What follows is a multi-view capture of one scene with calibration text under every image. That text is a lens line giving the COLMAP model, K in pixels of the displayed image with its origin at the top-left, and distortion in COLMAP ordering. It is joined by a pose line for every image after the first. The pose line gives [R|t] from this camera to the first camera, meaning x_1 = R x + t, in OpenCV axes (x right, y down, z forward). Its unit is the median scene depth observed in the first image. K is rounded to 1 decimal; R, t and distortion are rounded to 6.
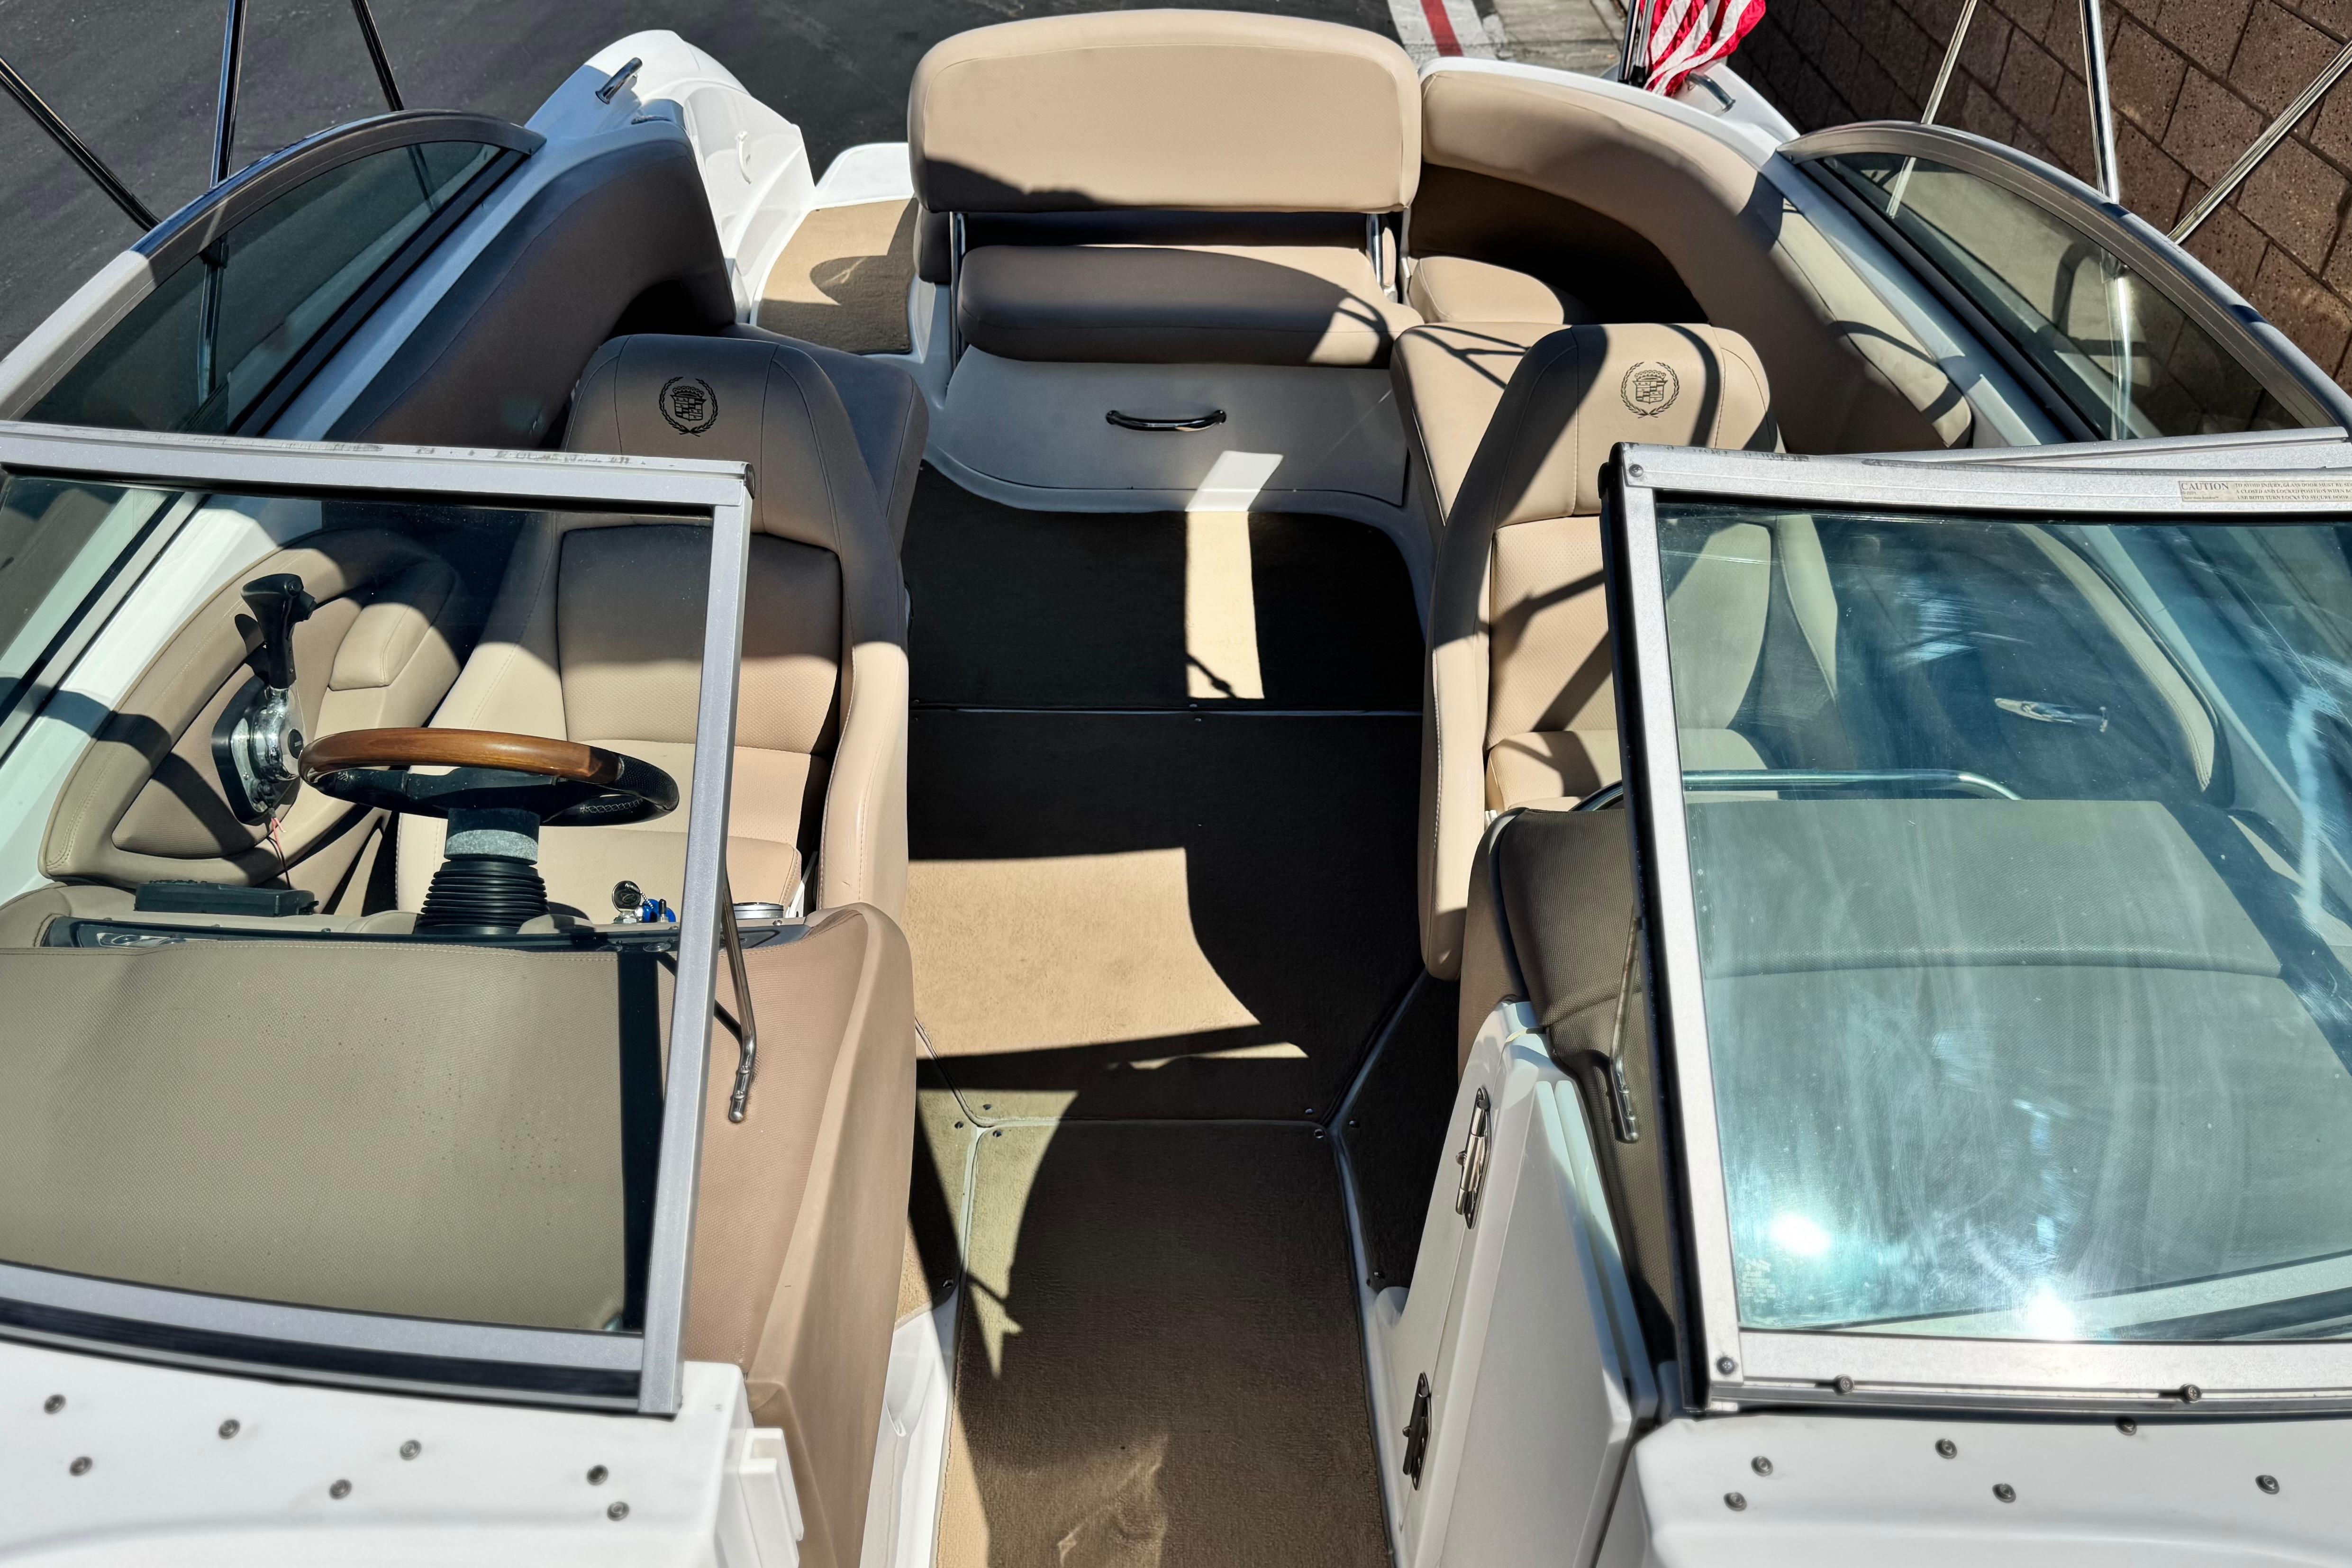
lens RADIAL K [[1679.6, 0, 1185.5], [0, 1679.6, 777.0], [0, 0, 1]] dist [0.059453, -0.075981]
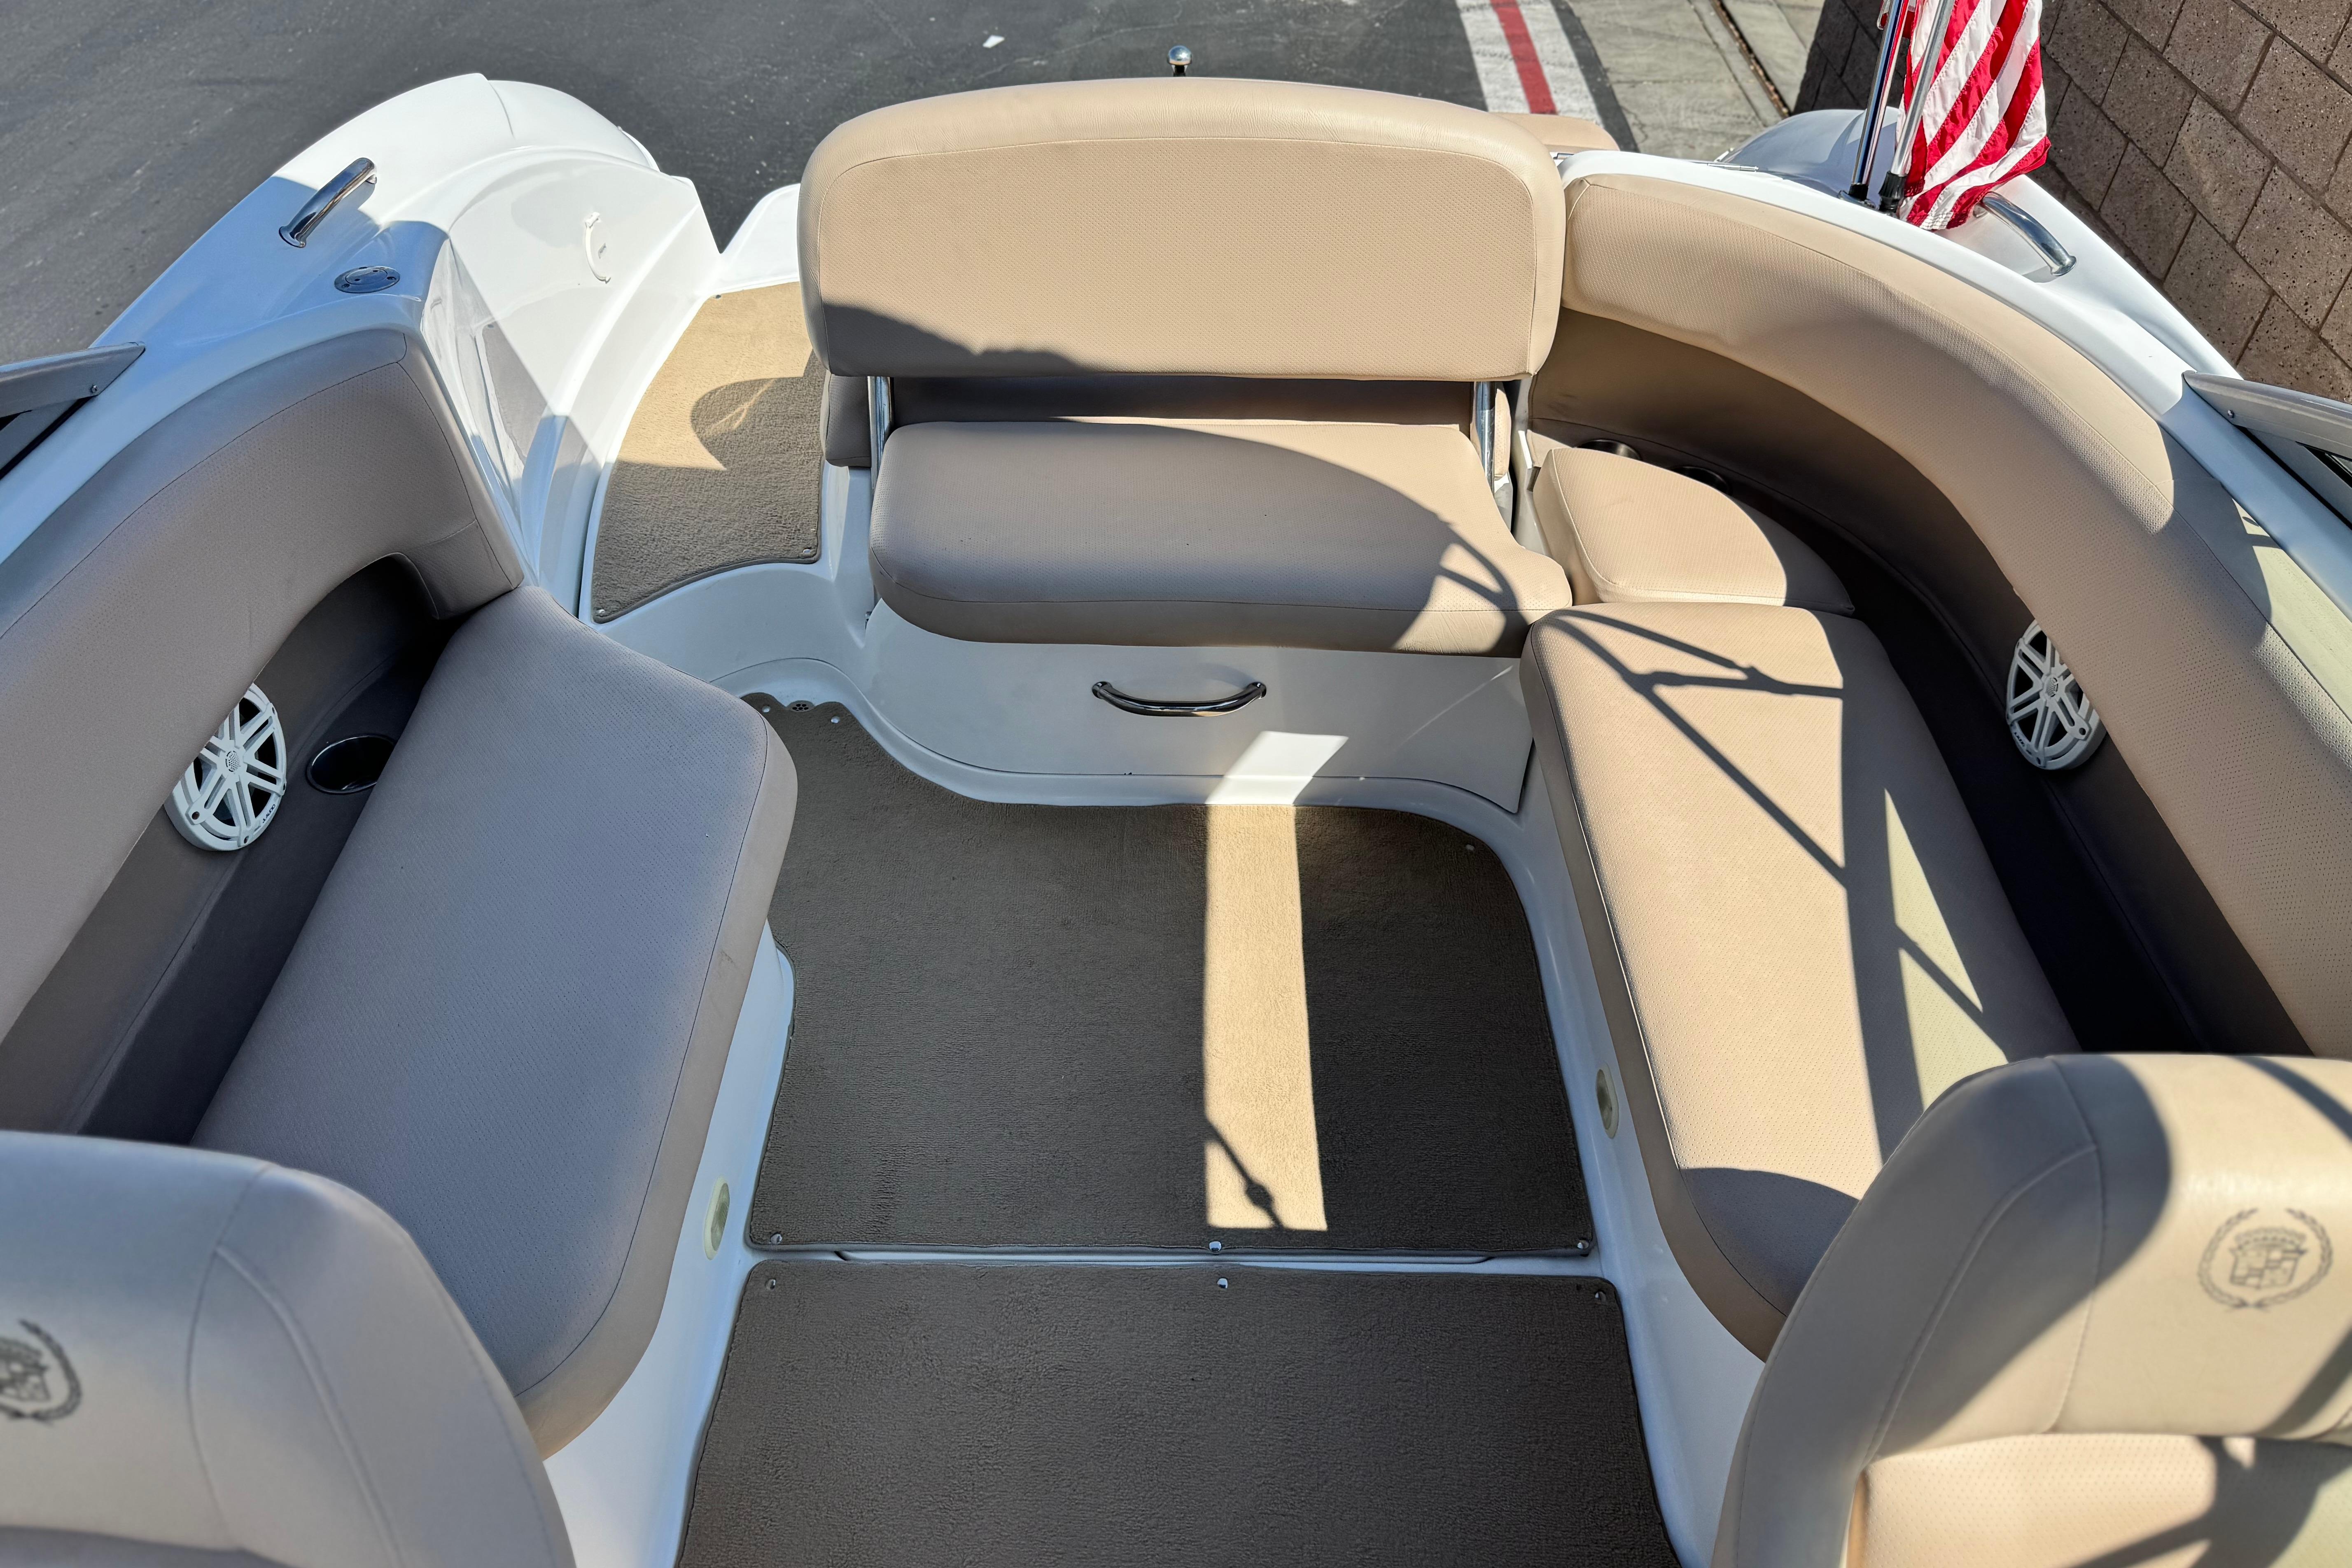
lens RADIAL K [[1544.7, 0, 1211.2], [0, 1544.7, 776.9], [0, 0, 1]] dist [0.033711, -0.034226]
pose [[0.999965, 0.007373, 0.004000, -0.000841], [-0.007715, 0.995586, 0.093541, -0.239208], [-0.003293, -0.093569, 0.995607, 0.373300]]
